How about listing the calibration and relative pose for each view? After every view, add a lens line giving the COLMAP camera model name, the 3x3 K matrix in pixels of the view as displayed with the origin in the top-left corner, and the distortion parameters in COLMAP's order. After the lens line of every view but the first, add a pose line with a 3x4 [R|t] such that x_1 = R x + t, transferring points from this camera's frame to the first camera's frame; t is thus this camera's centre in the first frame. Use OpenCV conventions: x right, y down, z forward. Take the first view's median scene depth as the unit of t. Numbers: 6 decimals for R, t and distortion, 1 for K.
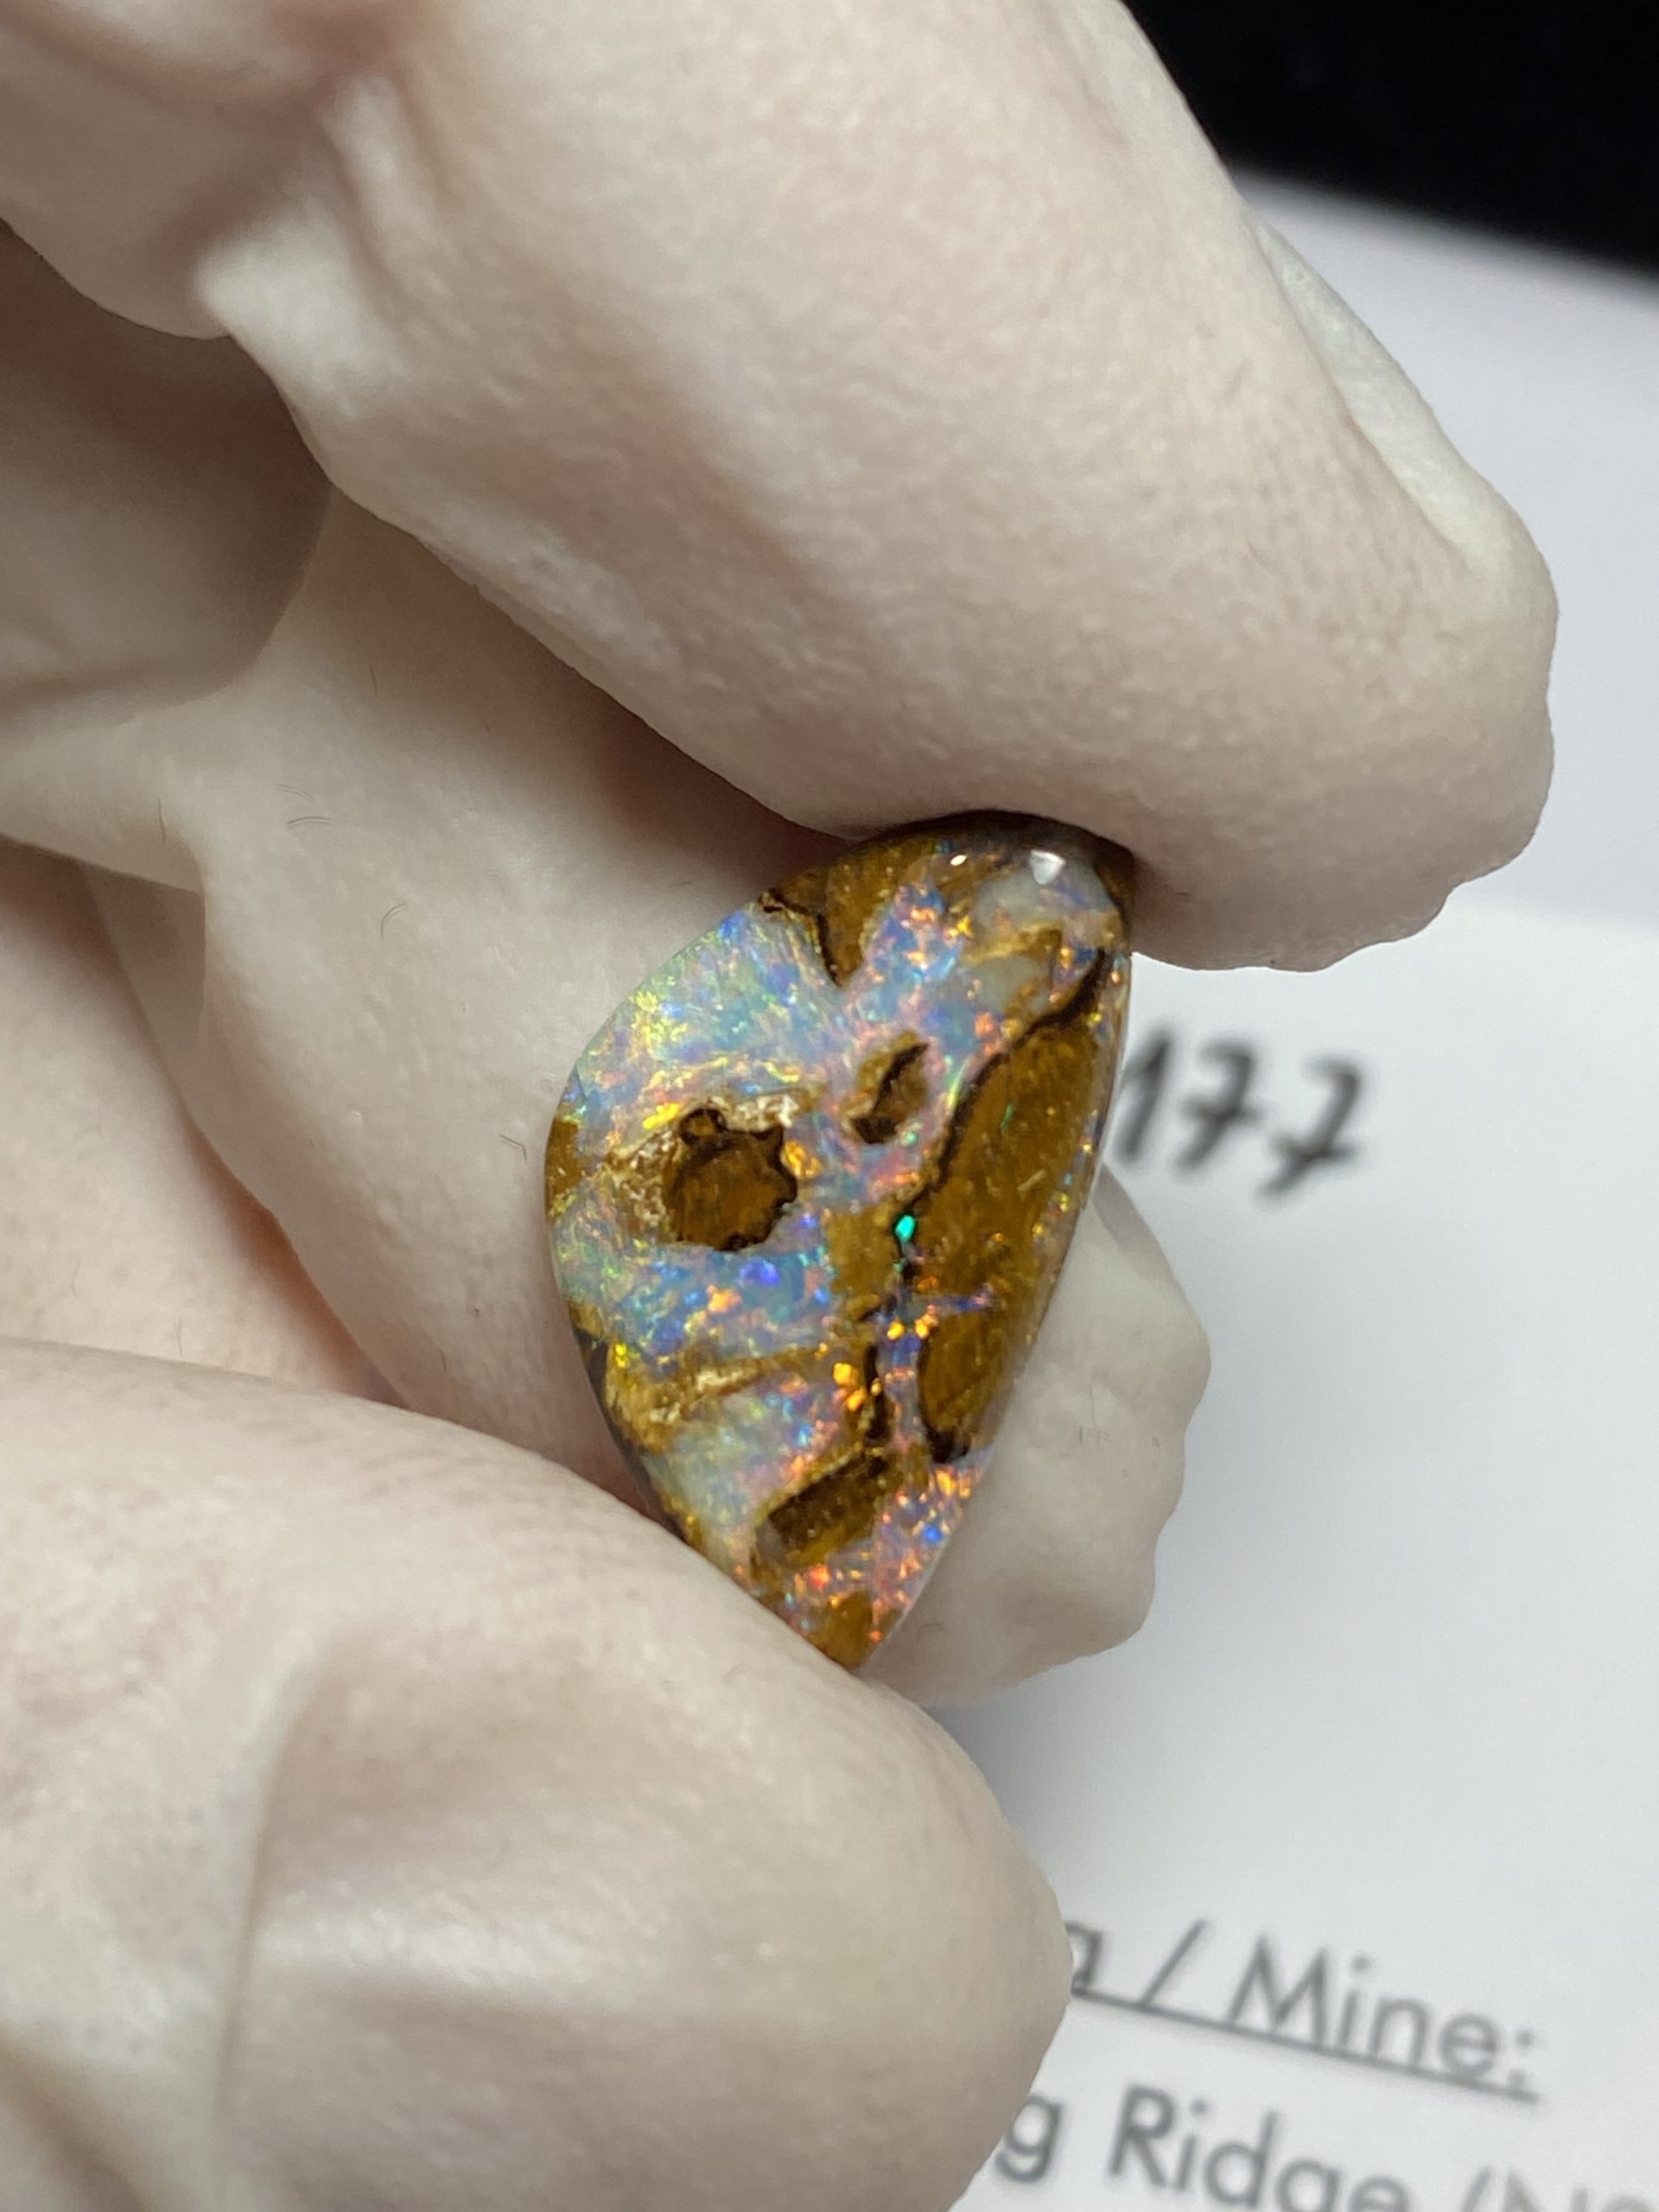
lens RADIAL K [[4212.1, 0, 842.8], [0, 4212.1, 1077.4], [0, 0, 1]] dist [0.116403, -0.043377]
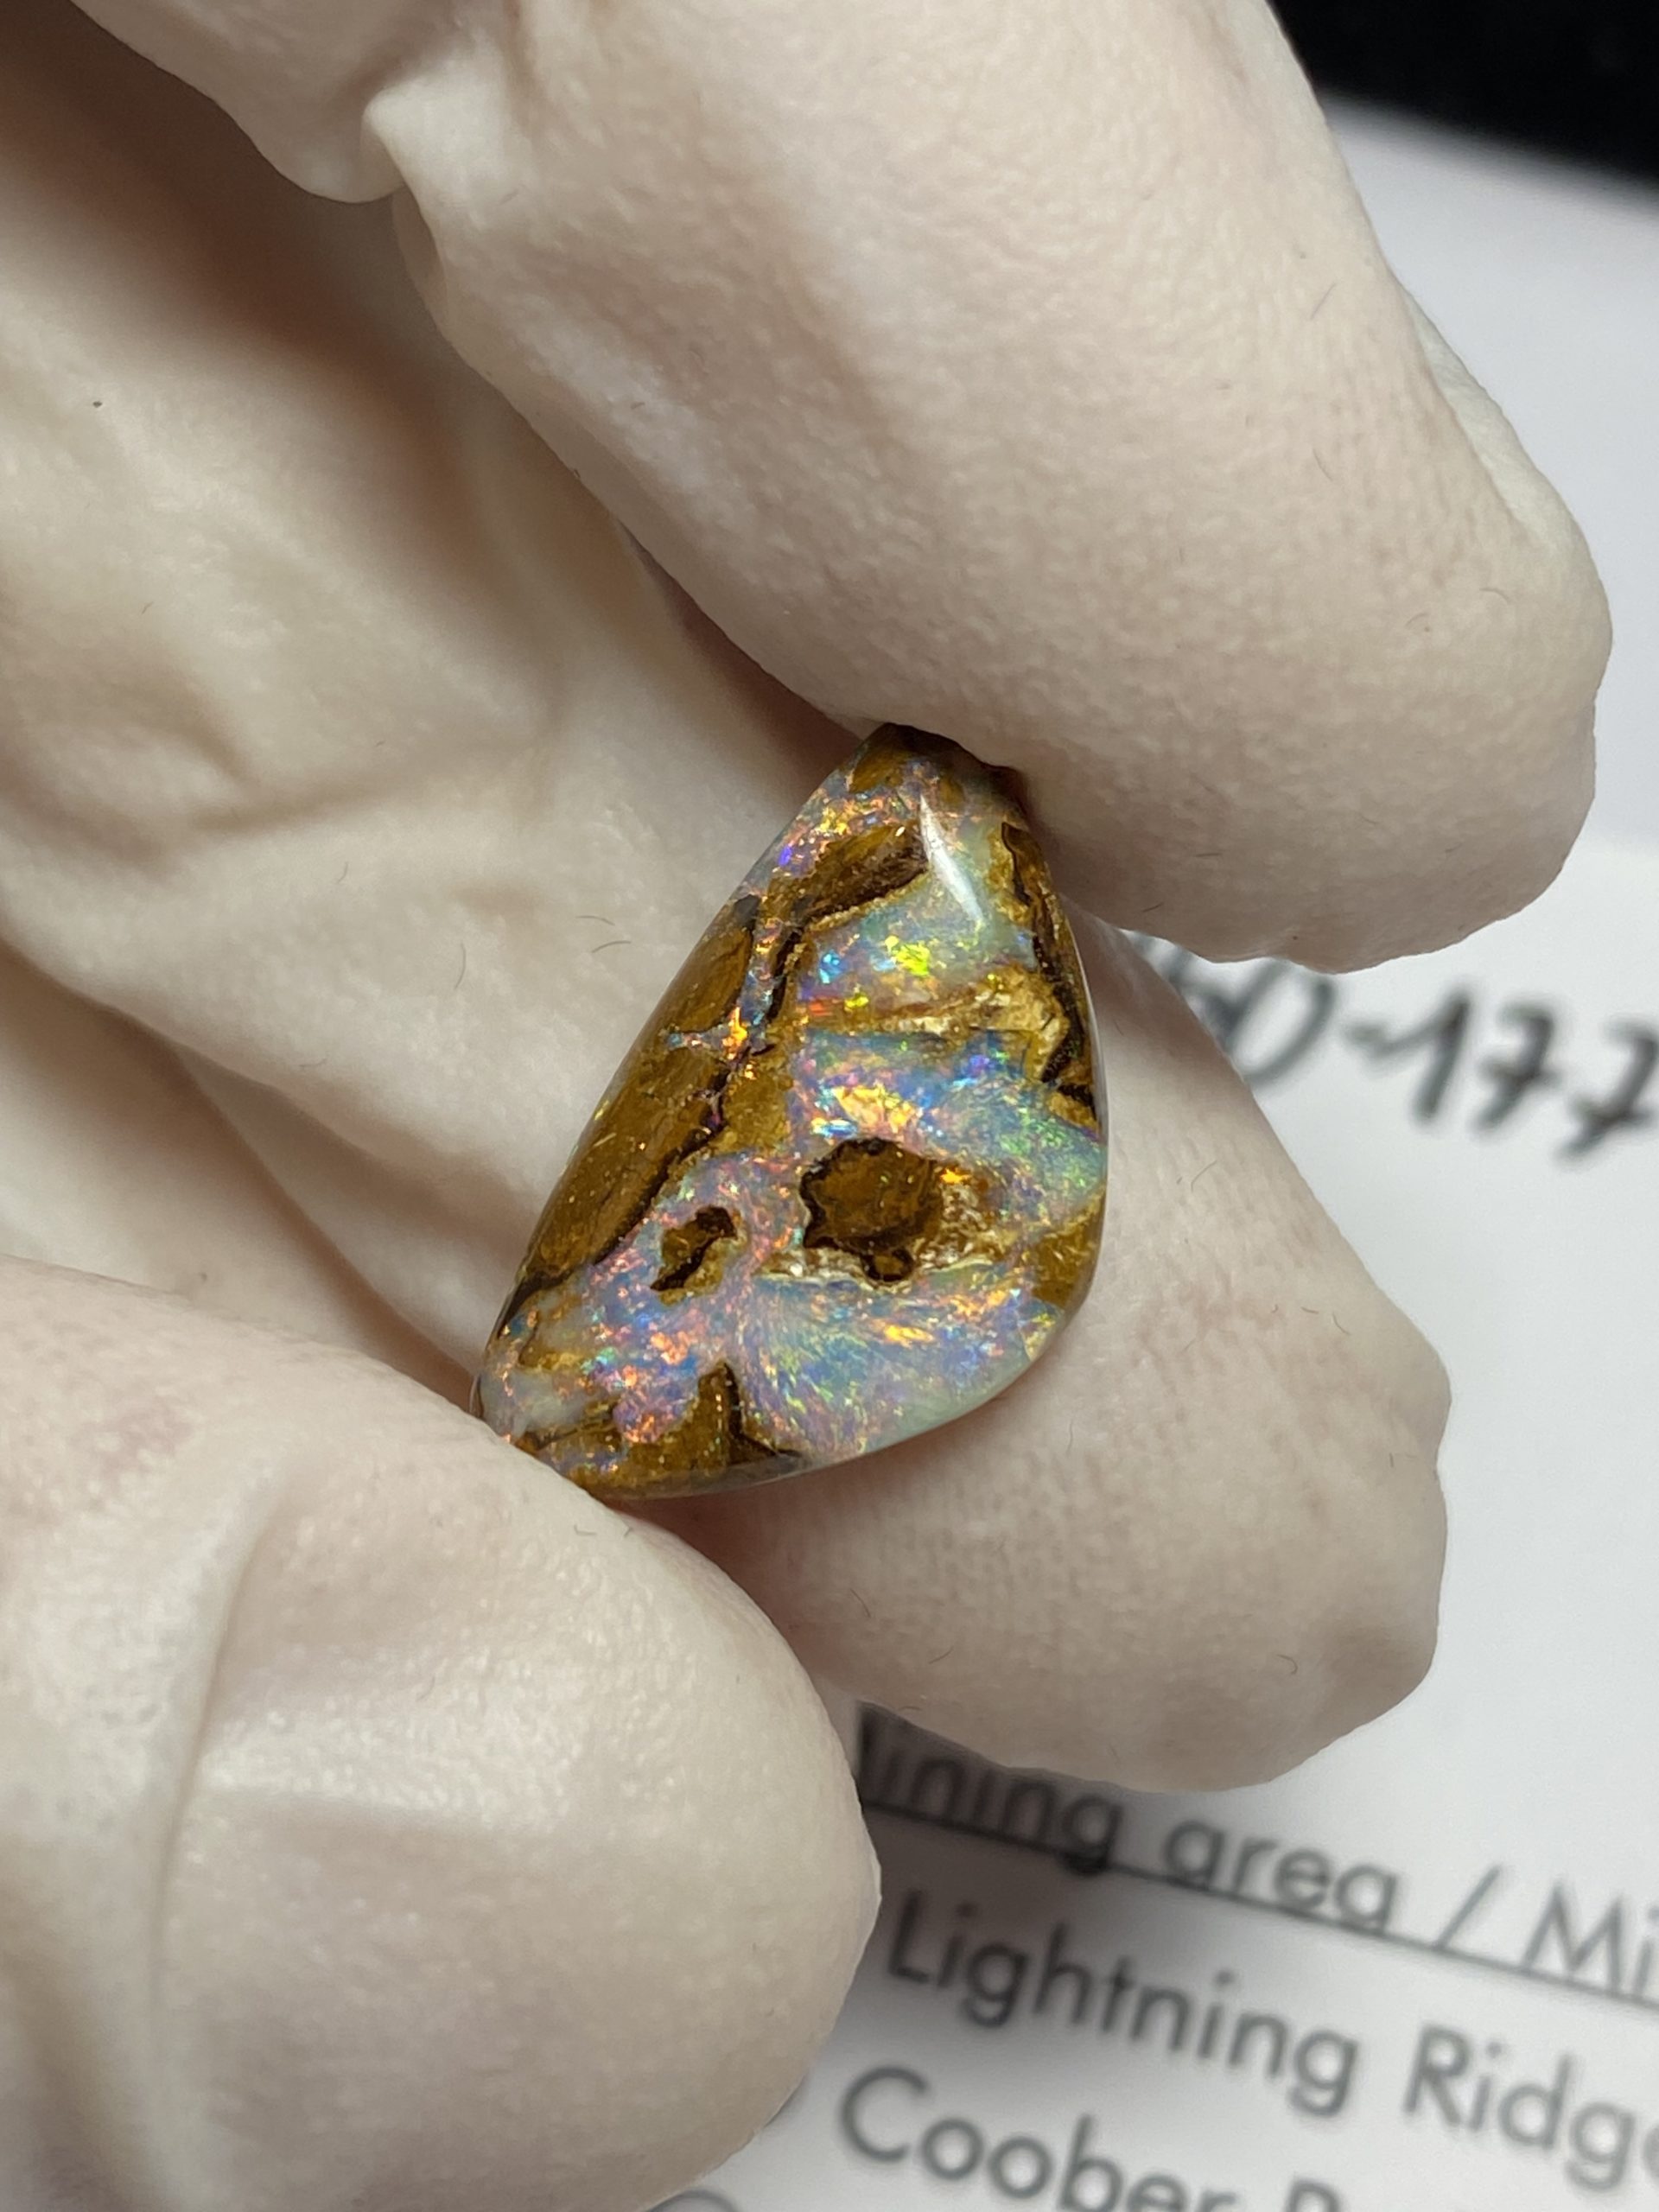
lens RADIAL K [[4212.1, 0, 842.8], [0, 4212.1, 1077.4], [0, 0, 1]] dist [0.116403, -0.043377]
pose [[-0.892411, -0.220367, 0.393753, -0.420353], [0.226427, -0.973514, -0.031656, 0.086661], [0.390300, 0.060906, 0.918671, 0.049894]]
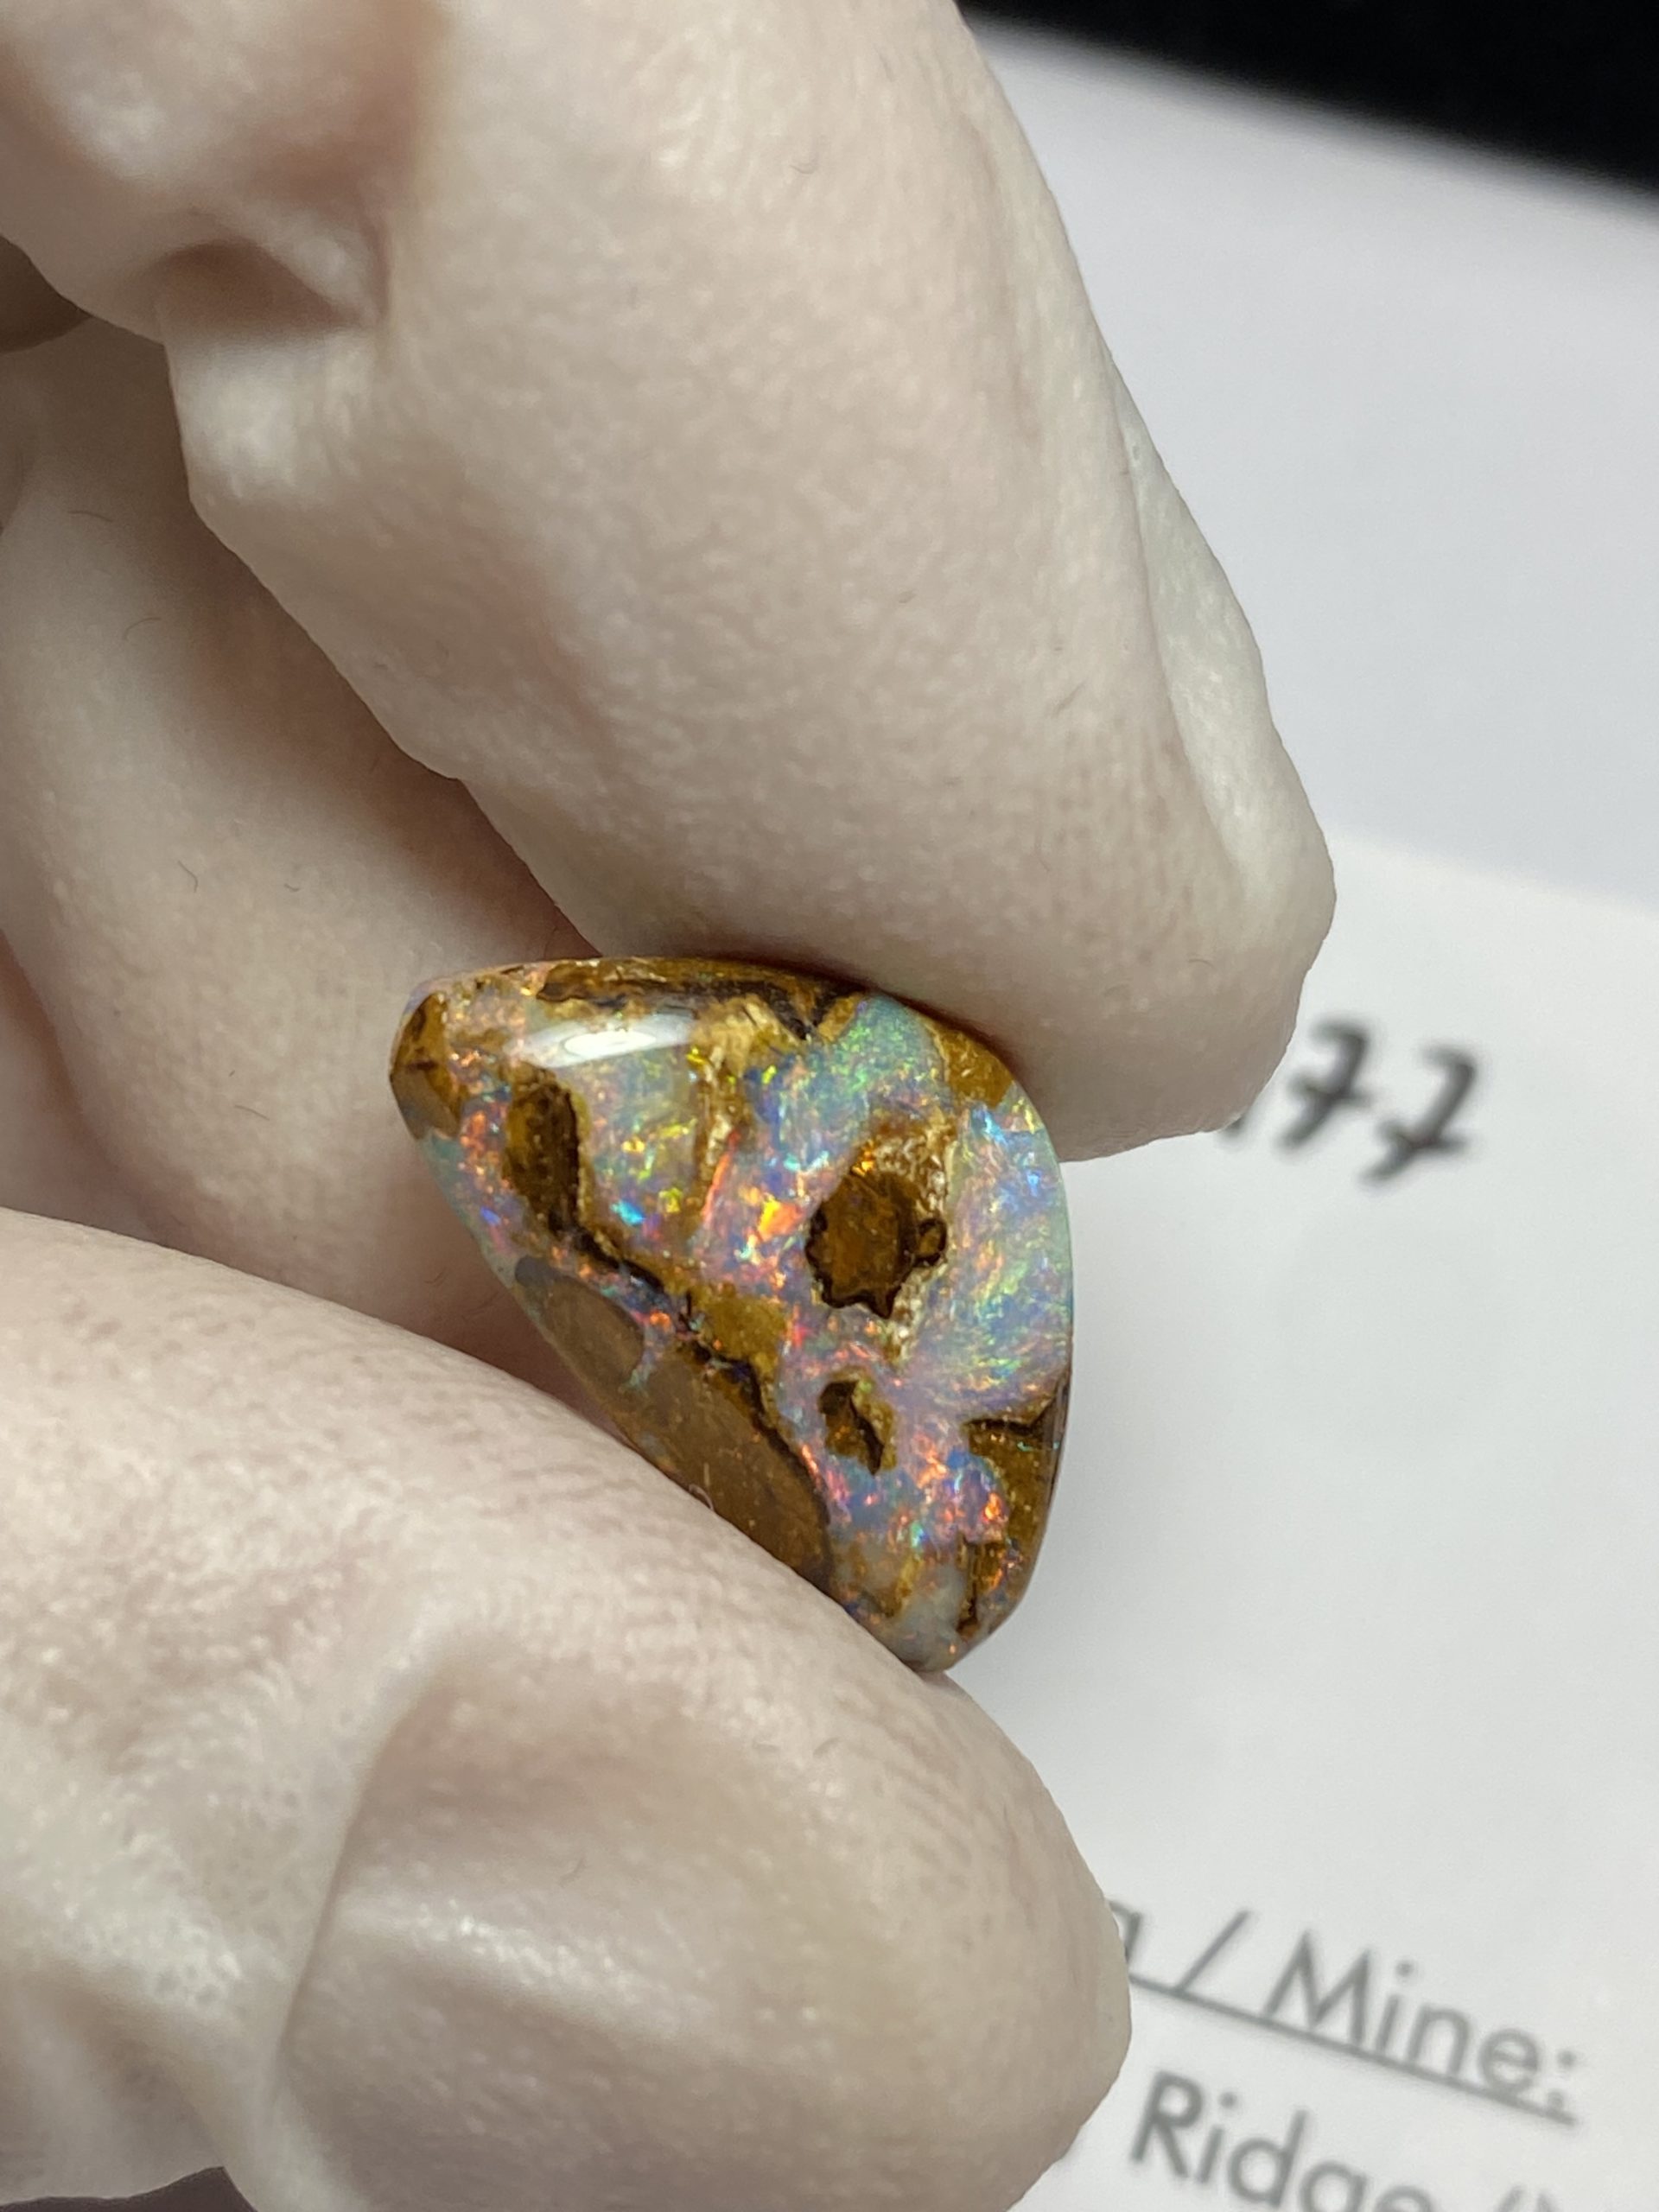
lens RADIAL K [[4212.1, 0, 842.8], [0, 4212.1, 1077.4], [0, 0, 1]] dist [0.116403, -0.043377]
pose [[-0.569425, 0.764897, 0.301144, -0.360171], [-0.818708, -0.494724, -0.291488, 0.346803], [-0.073976, -0.412530, 0.907935, 0.095938]]
